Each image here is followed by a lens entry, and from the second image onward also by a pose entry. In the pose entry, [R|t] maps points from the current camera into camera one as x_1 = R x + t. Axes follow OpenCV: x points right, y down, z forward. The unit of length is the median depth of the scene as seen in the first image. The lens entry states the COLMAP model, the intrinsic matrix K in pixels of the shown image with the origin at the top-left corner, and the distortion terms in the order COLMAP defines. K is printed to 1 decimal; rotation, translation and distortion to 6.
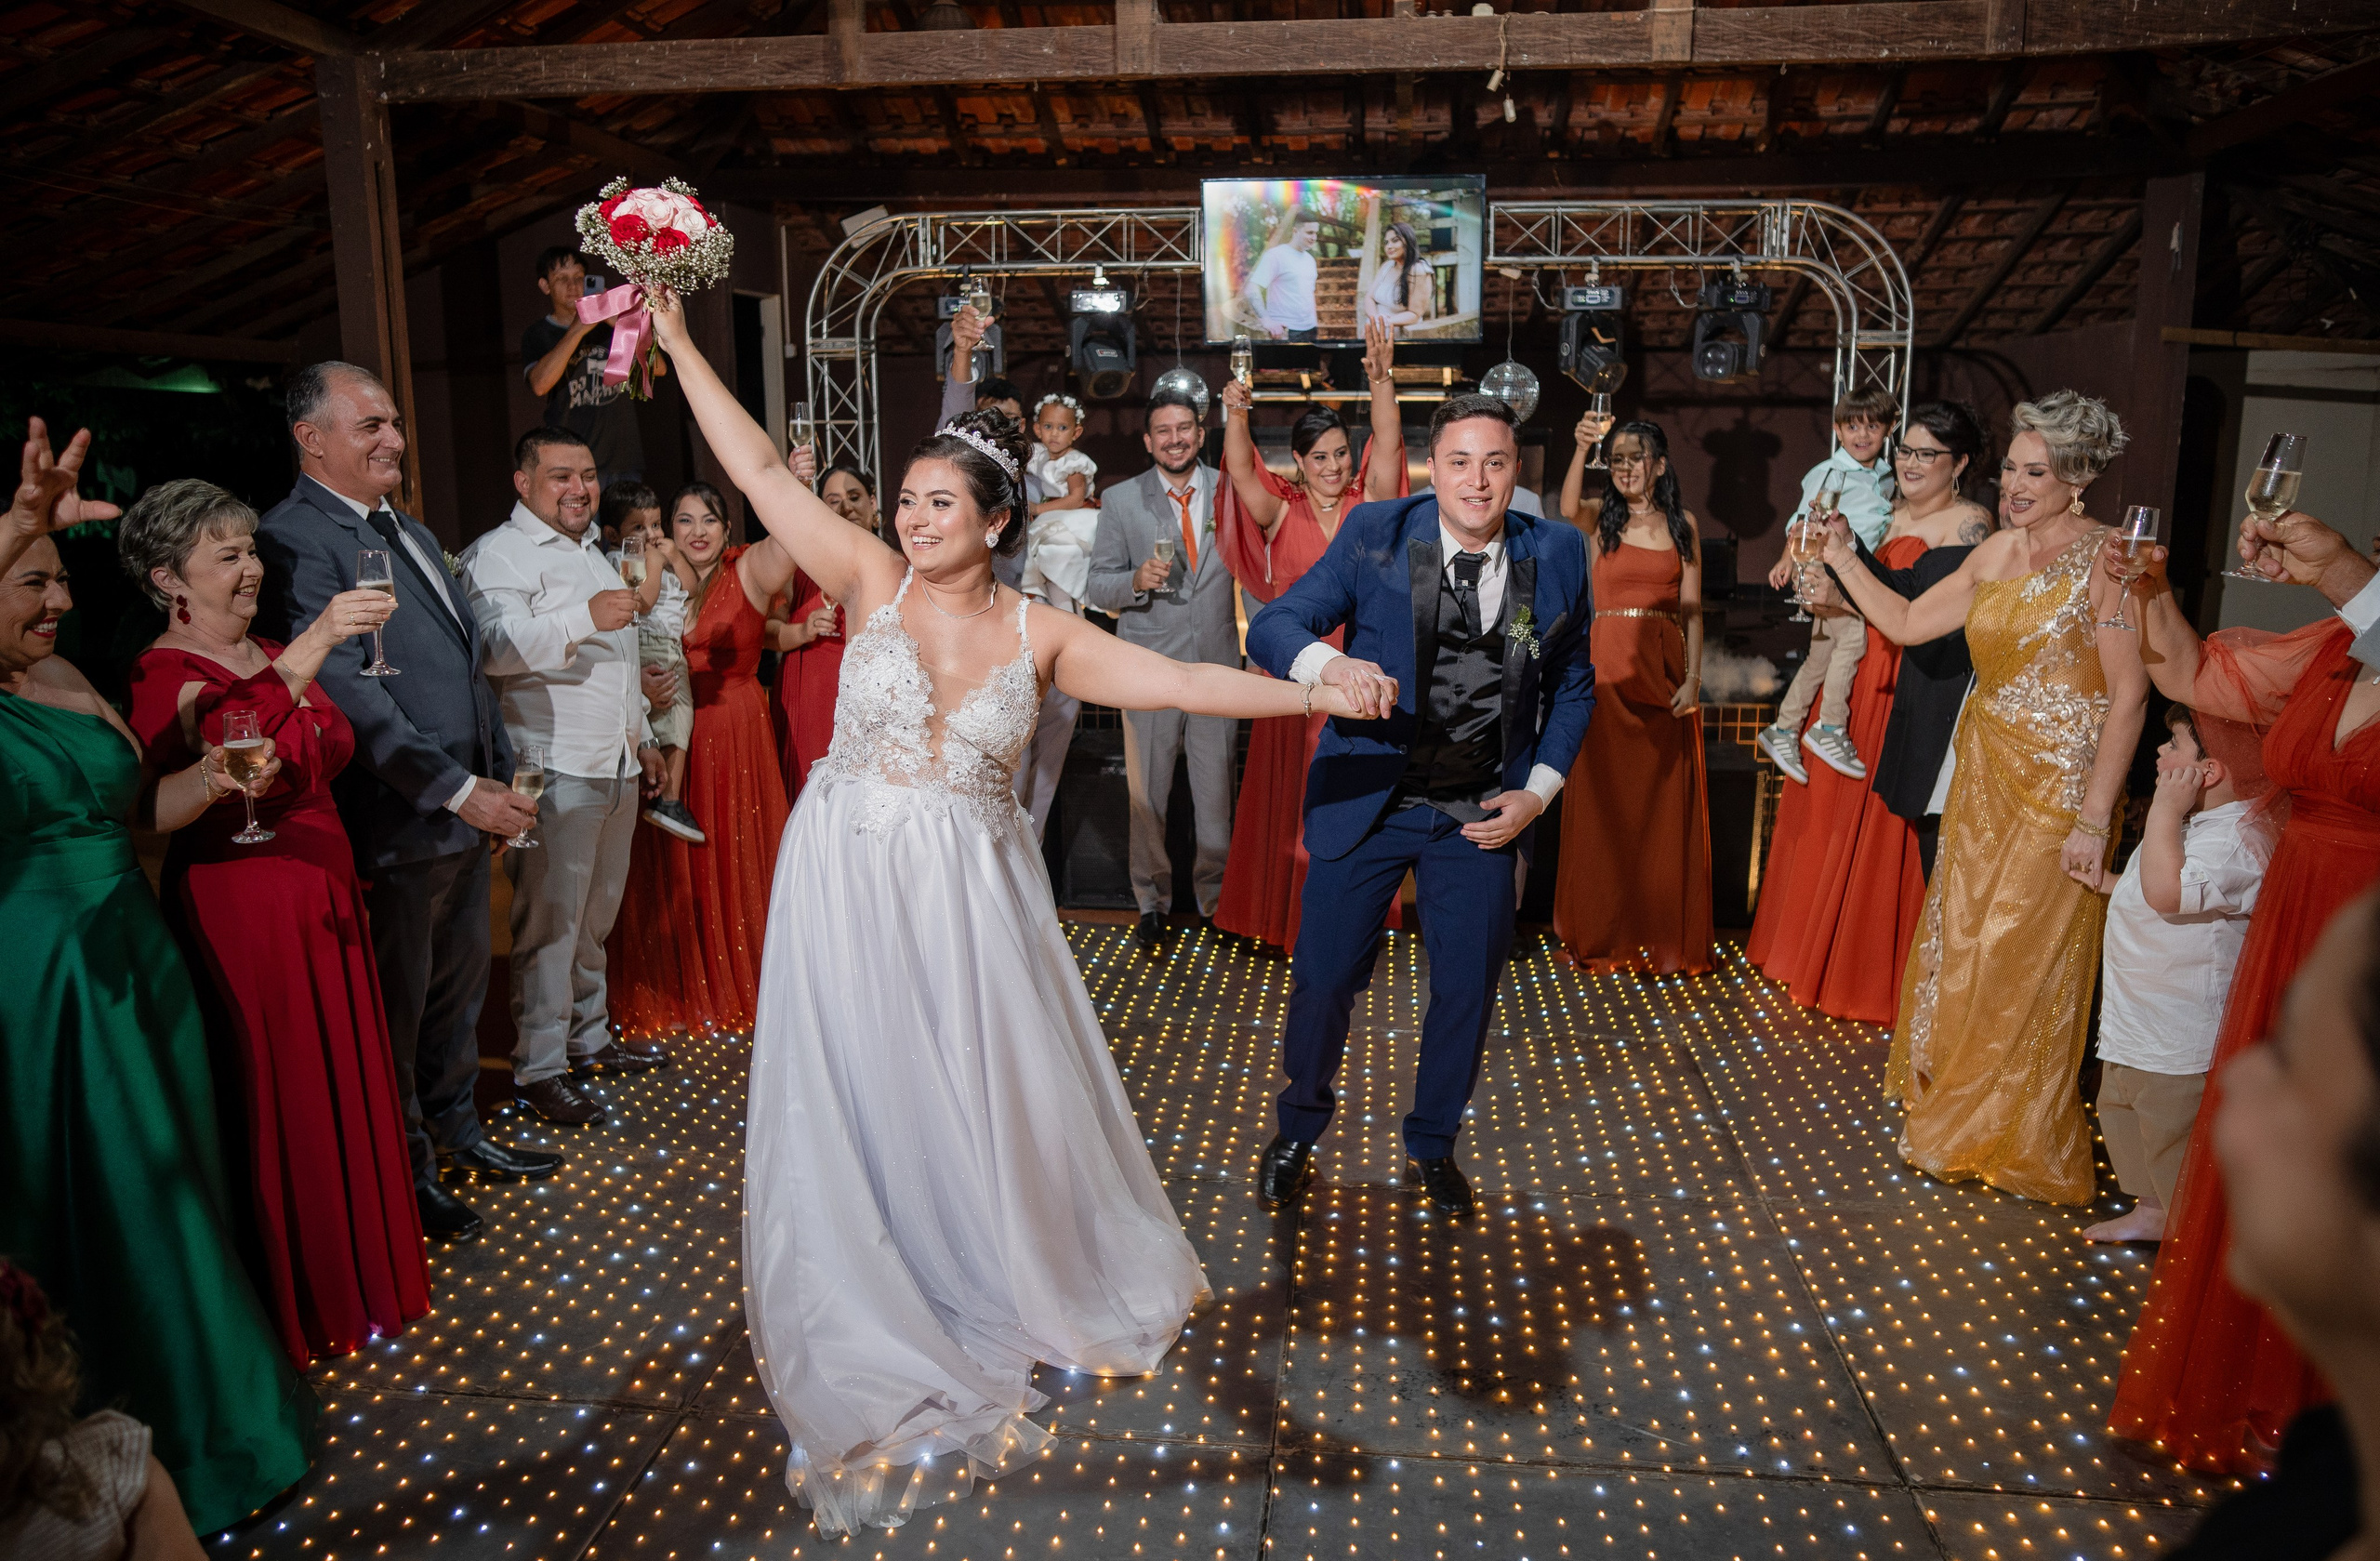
lens RADIAL K [[1652.0, 0, 1198.1], [0, 1652.0, 771.3], [0, 0, 1]] dist [-0.104888, 0.113489]
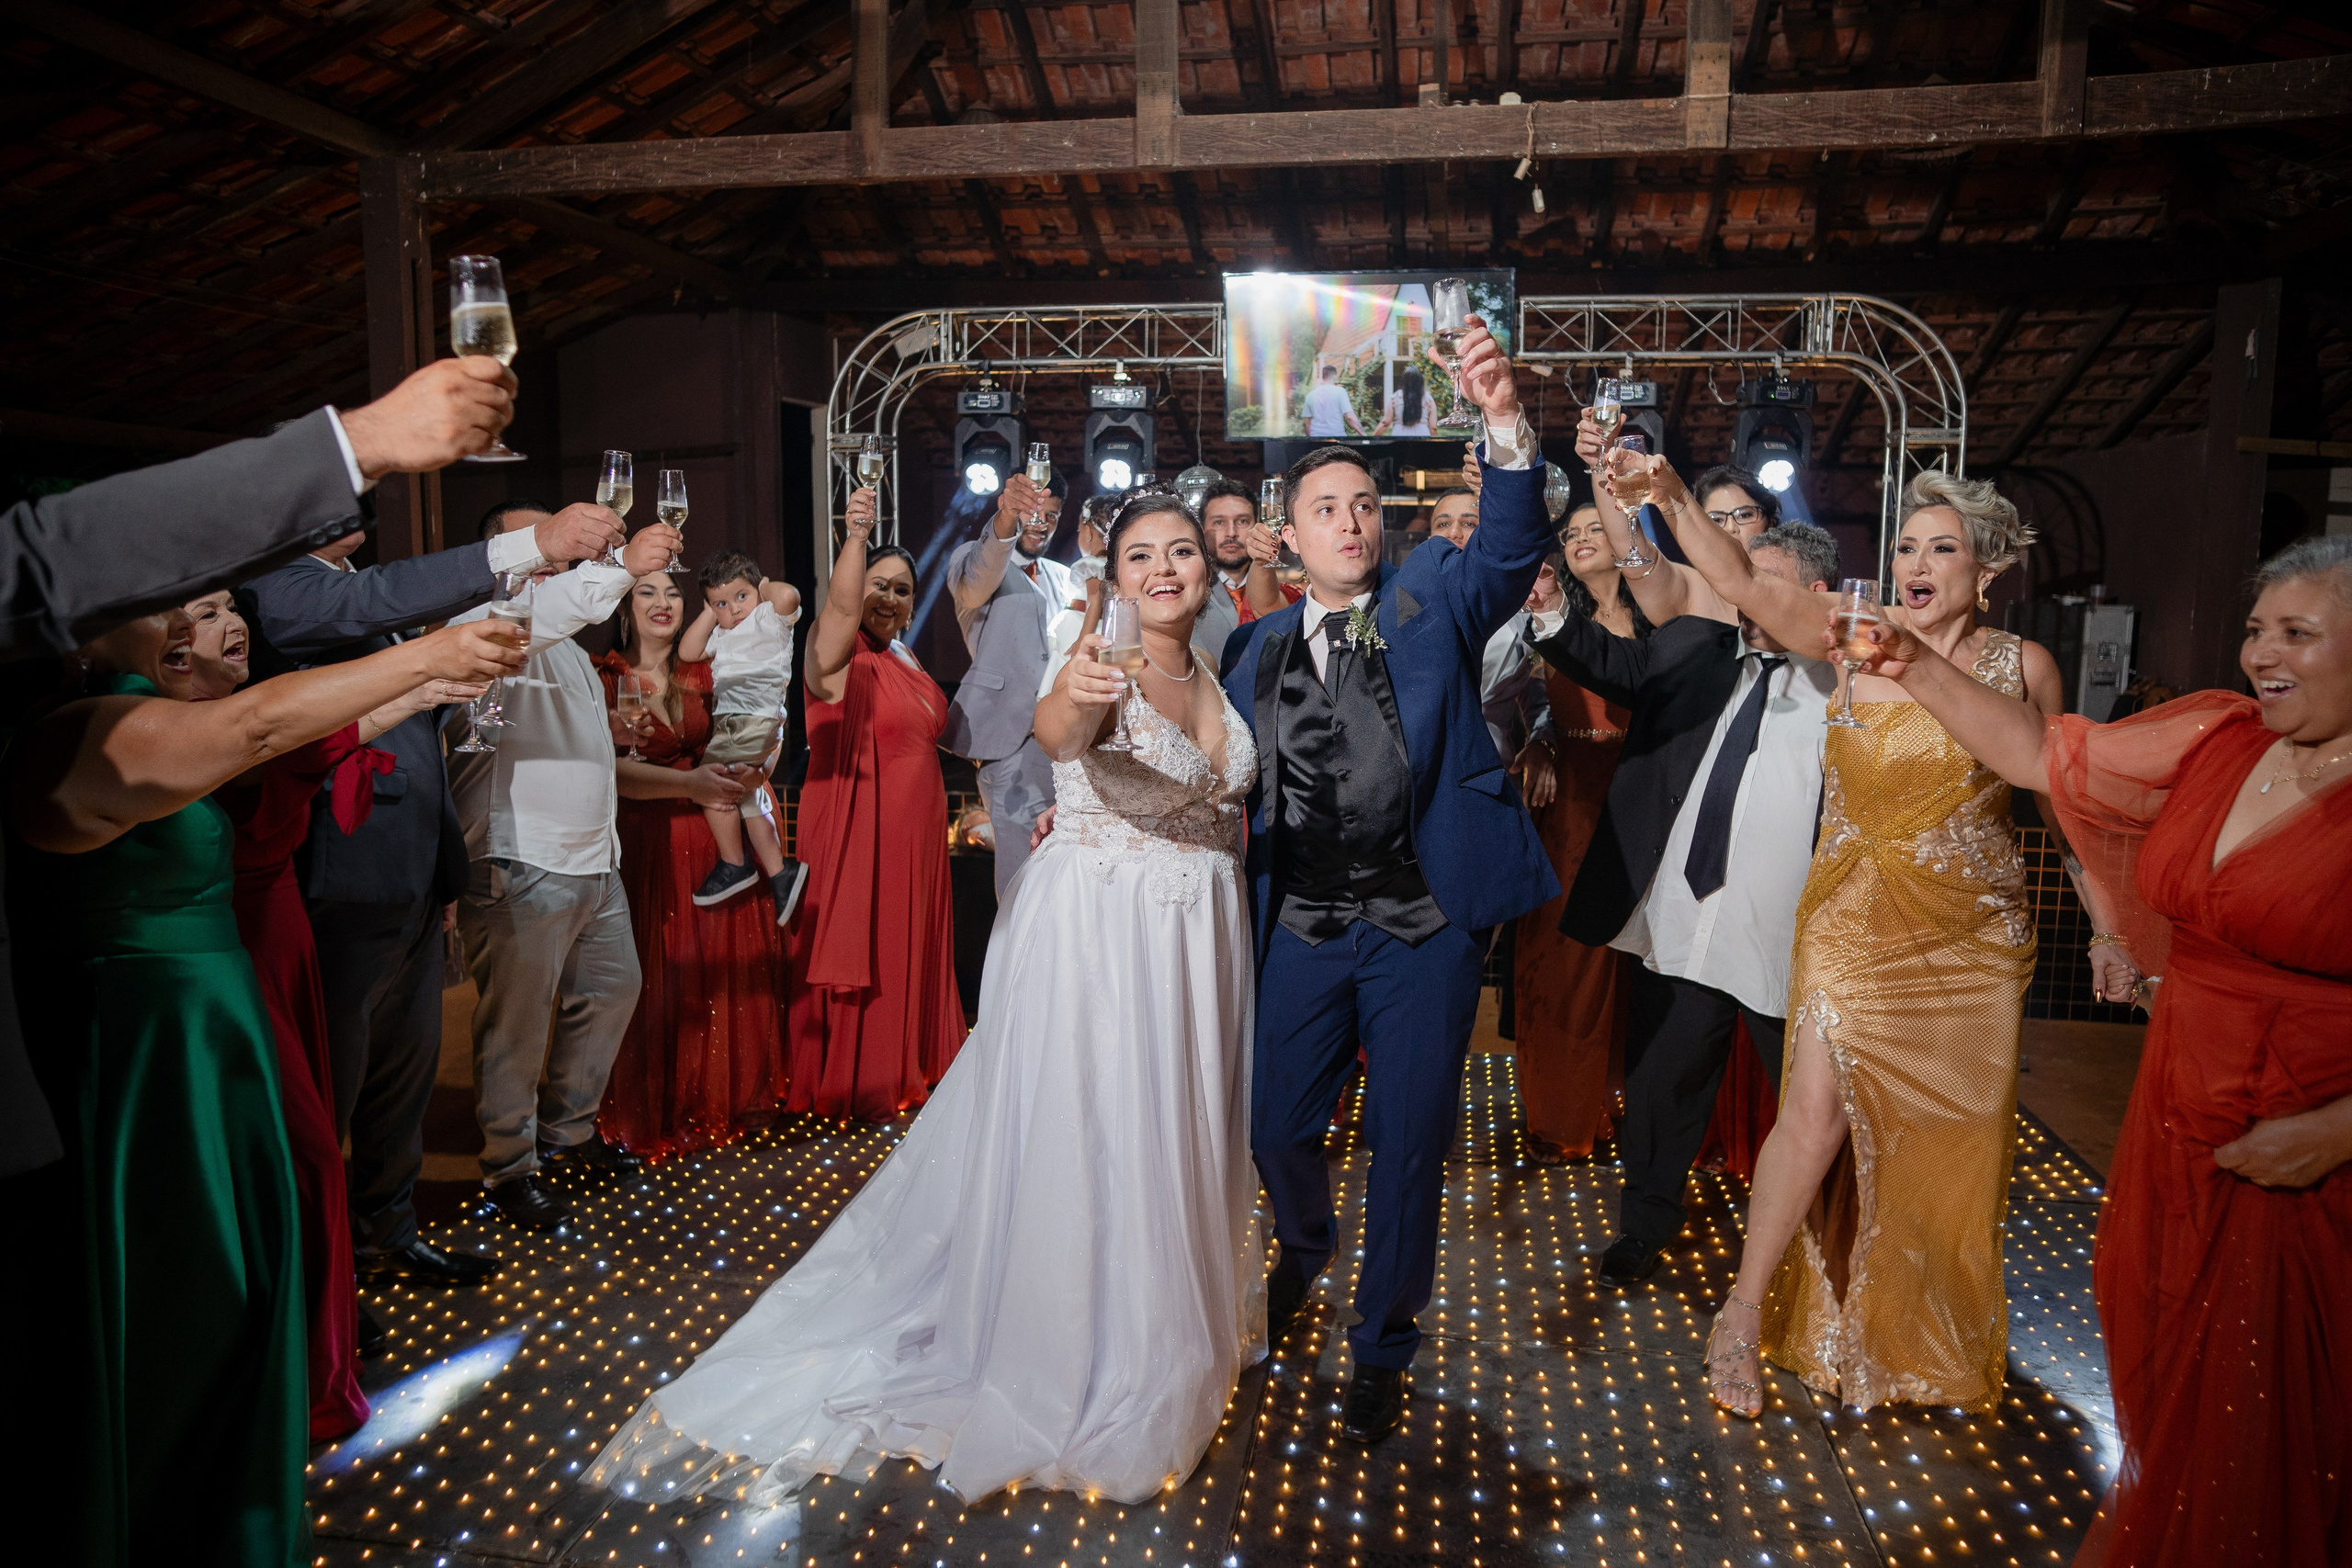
lens RADIAL K [[1606.3, 0, 1171.7], [0, 1606.3, 787.6], [0, 0, 1]] dist [-0.104352, 0.112919]
pose [[0.998062, 0.017659, -0.059674, 0.032105], [-0.021389, 0.997818, -0.062457, 0.006280], [0.058441, 0.063613, 0.996262, 0.061508]]
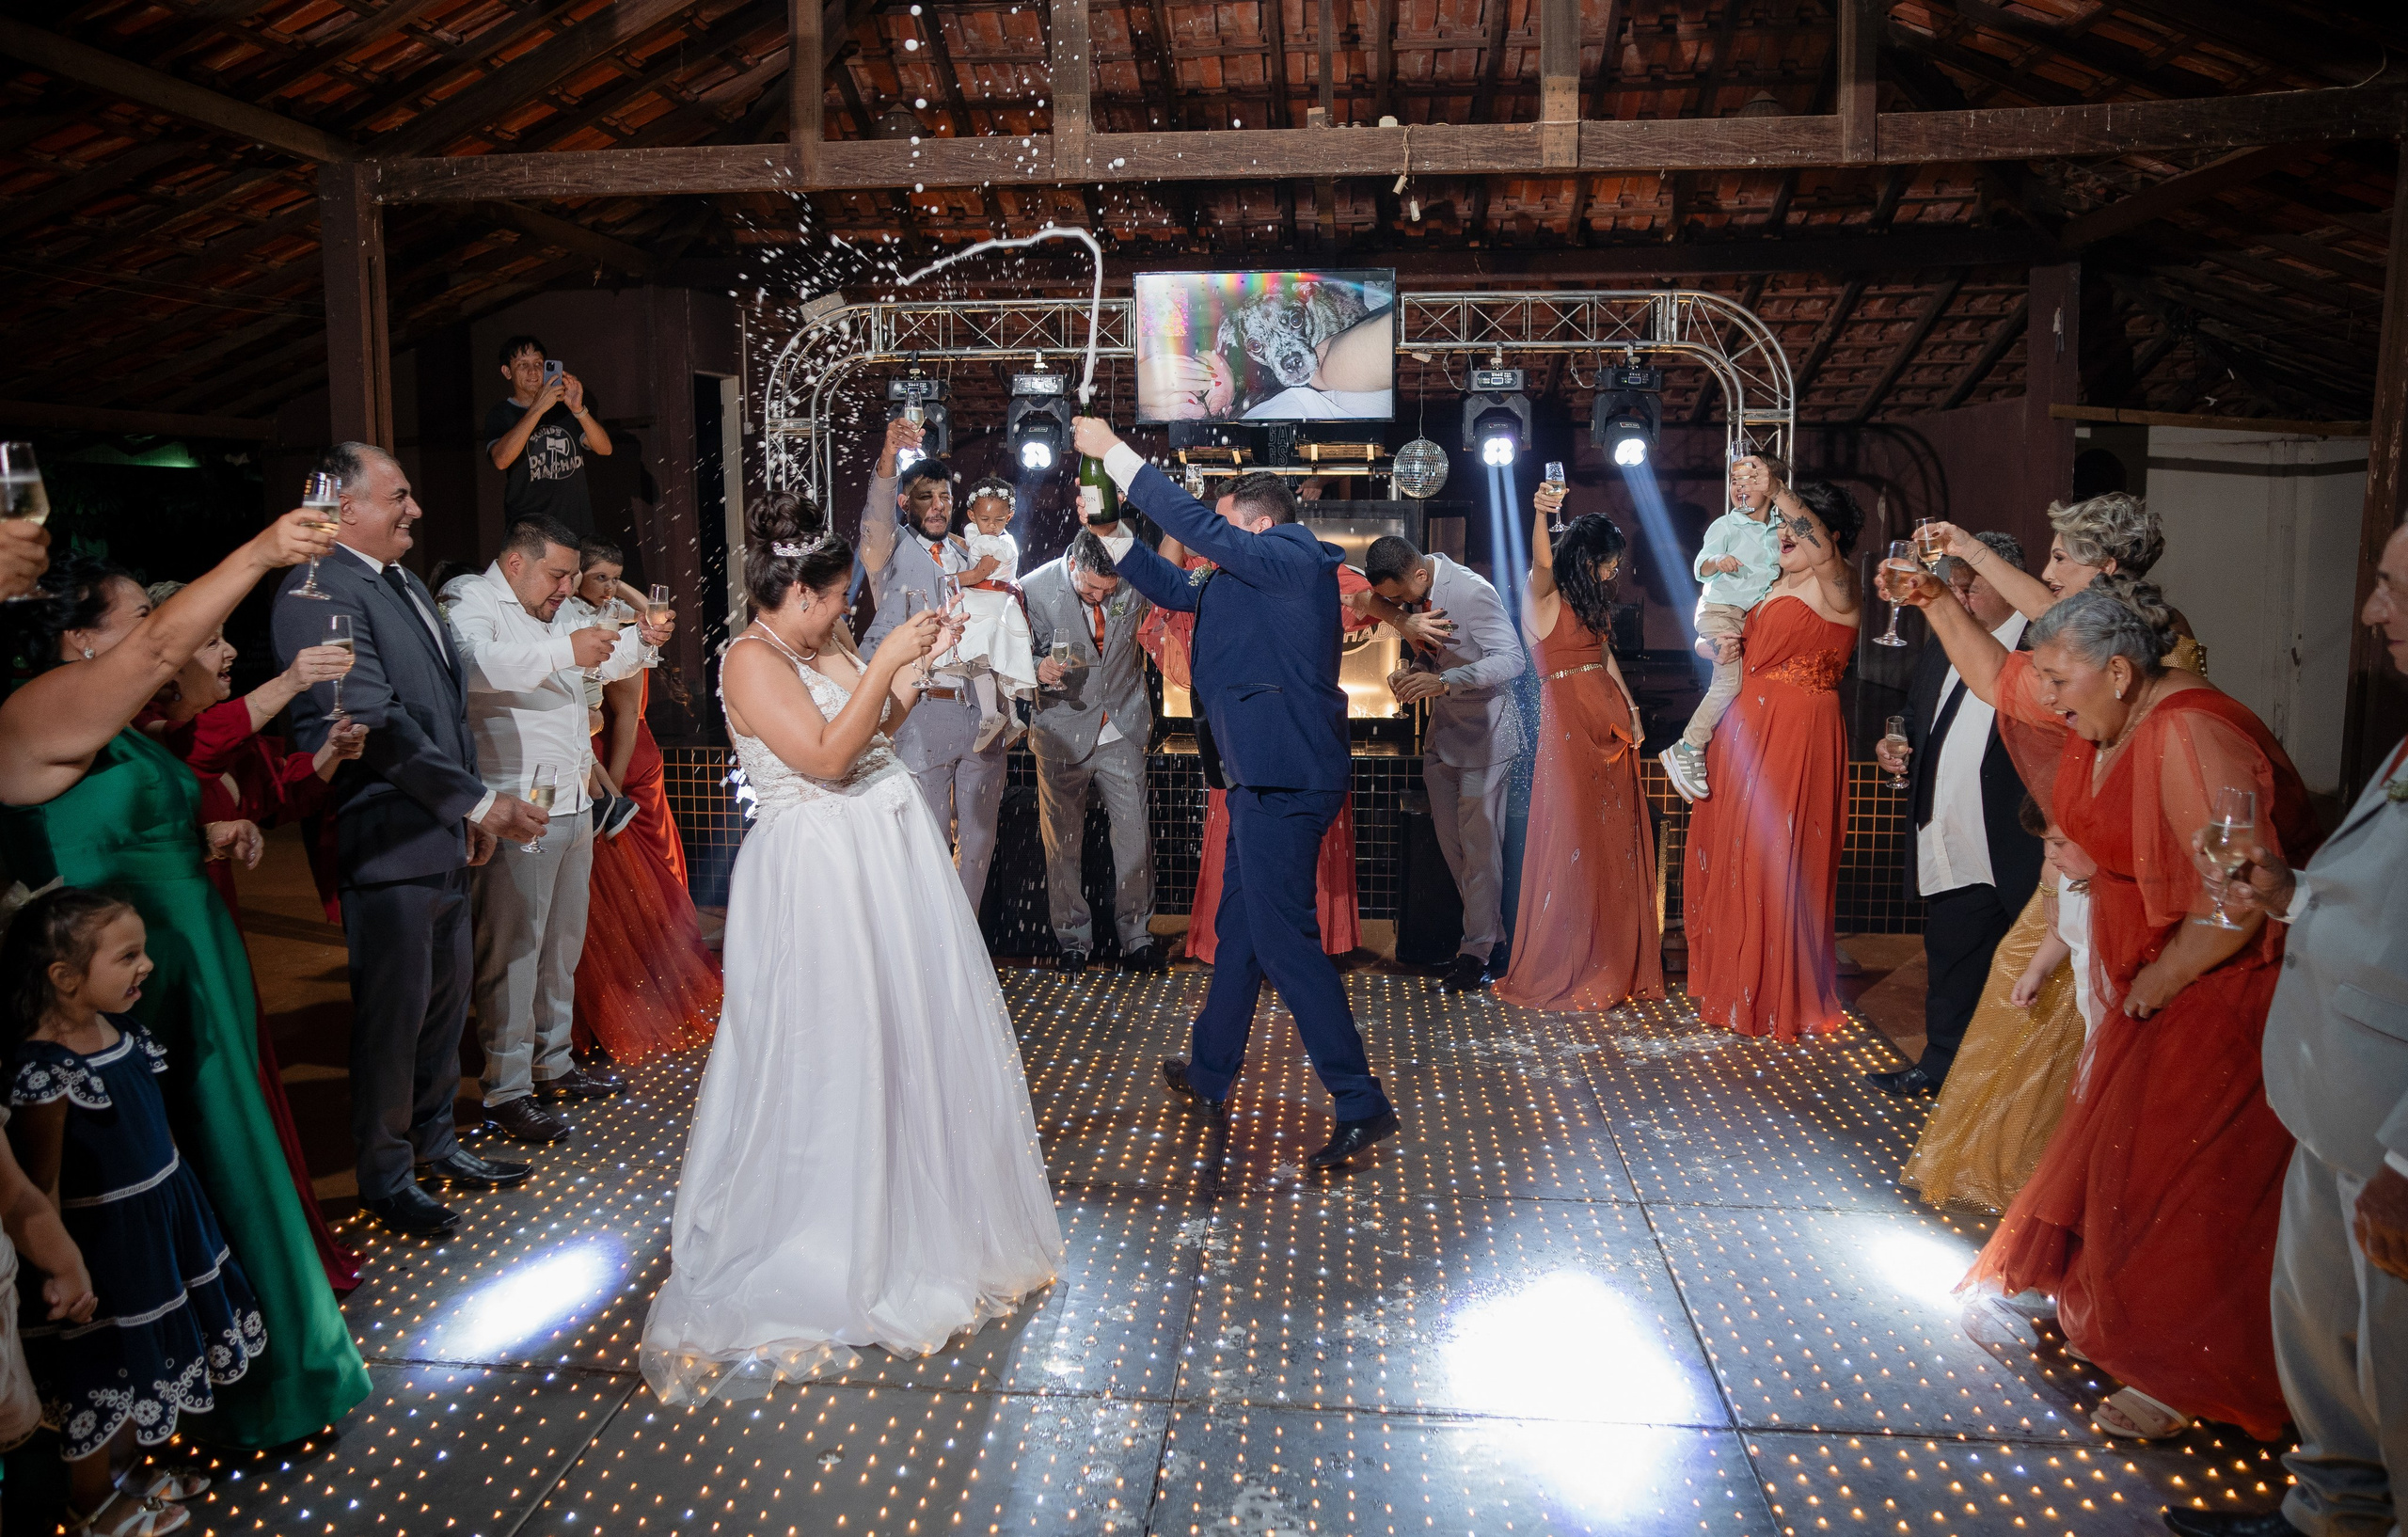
lens RADIAL K [[1688.2, 0, 1169.2], [0, 1688.2, 718.3], [0, 0, 1]] dist [-0.103615, 0.111427]
pose [[0.999976, -0.002538, 0.006404, 0.017290], [0.003034, 0.996896, -0.078665, 0.017785], [-0.006185, 0.078683, 0.996881, -0.079509]]
